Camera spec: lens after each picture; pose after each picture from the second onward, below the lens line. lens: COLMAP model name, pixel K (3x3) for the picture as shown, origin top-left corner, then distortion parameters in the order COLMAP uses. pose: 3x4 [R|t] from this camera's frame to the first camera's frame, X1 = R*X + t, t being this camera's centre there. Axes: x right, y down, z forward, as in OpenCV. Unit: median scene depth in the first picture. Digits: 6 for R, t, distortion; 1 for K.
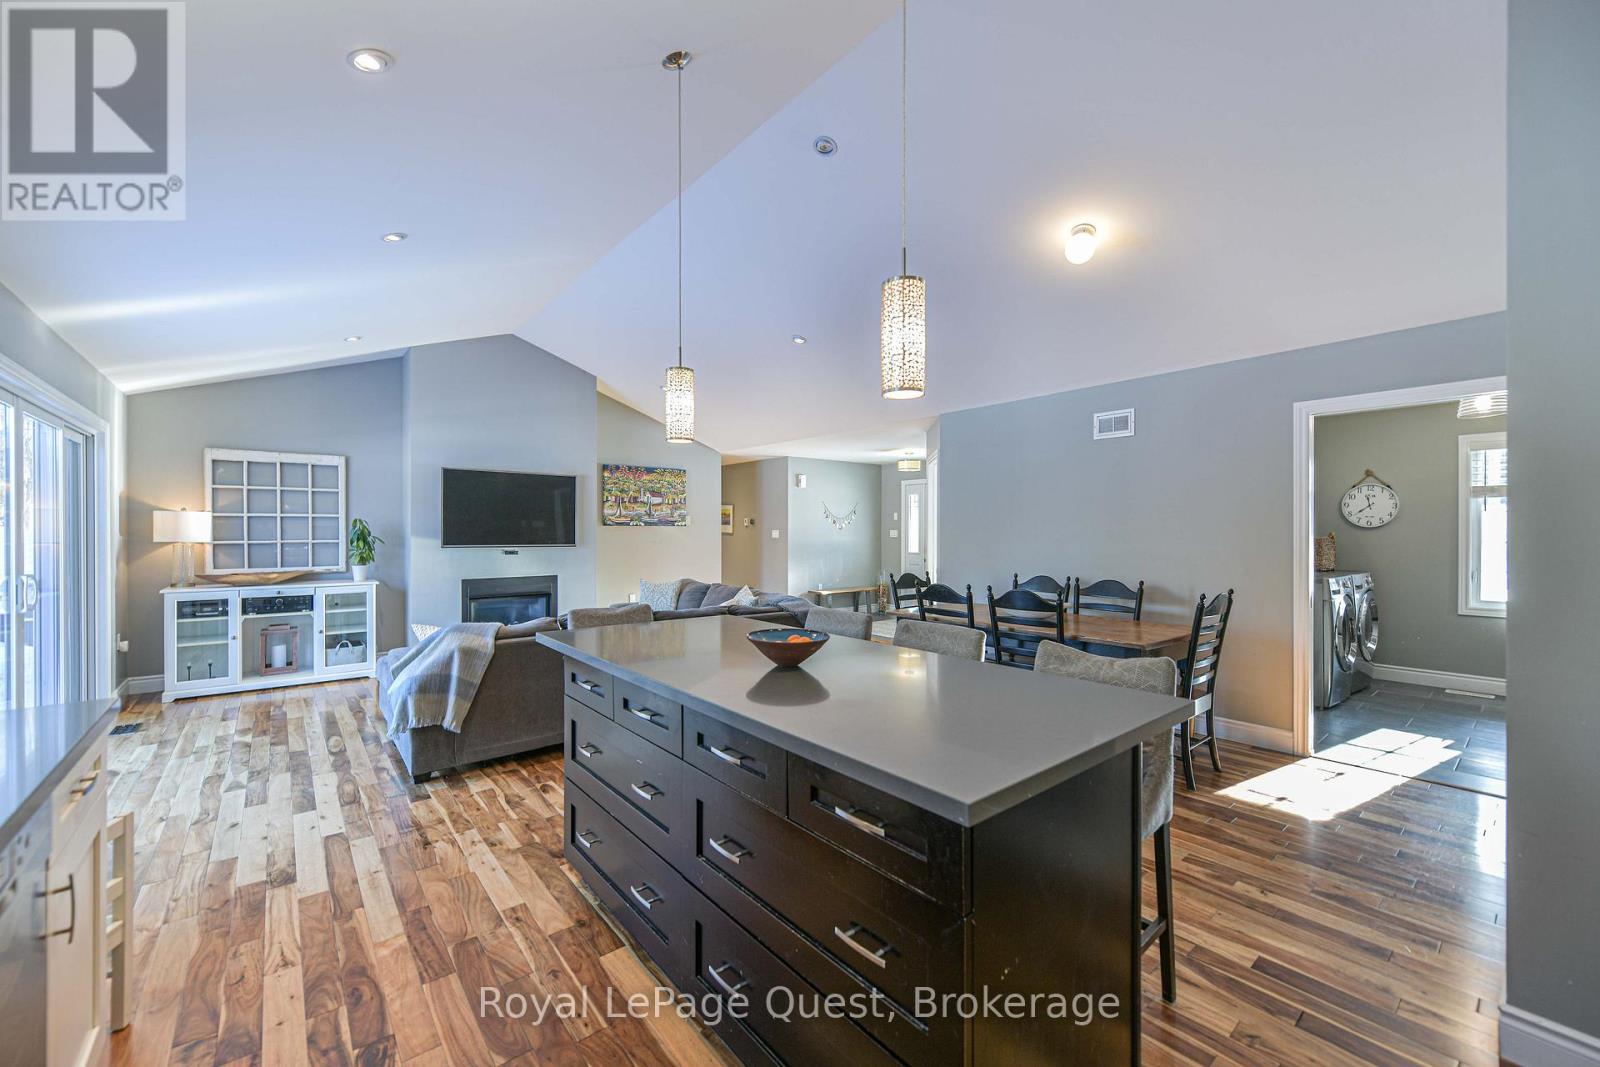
lens RADIAL K [[632.9, 0, 826.6], [0, 632.9, 534.3], [0, 0, 1]] dist [0.002965, 0.000012]
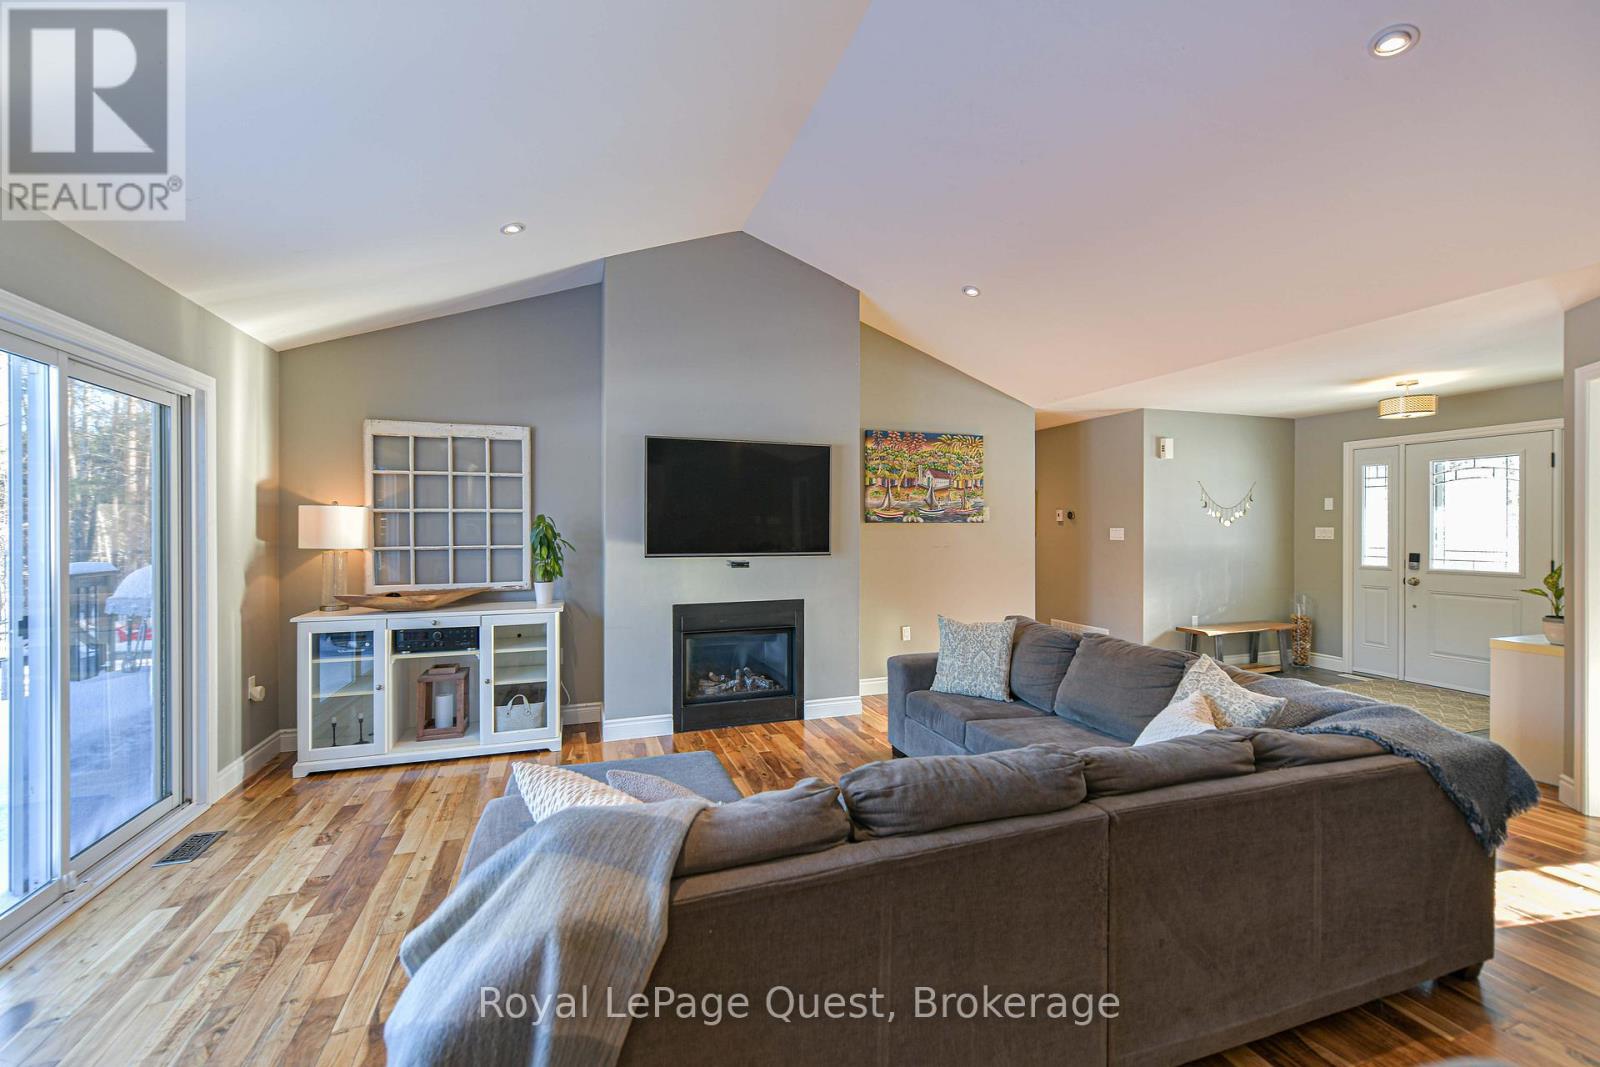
lens RADIAL K [[722.4, 0, 795.3], [0, 722.4, 532.2], [0, 0, 1]] dist [0.007569, 0.000222]
pose [[0.922988, -0.000211, -0.384829, -0.191392], [0.000390, 1.000000, 0.000386, -0.005802], [0.384829, -0.000506, 0.922988, 0.403177]]
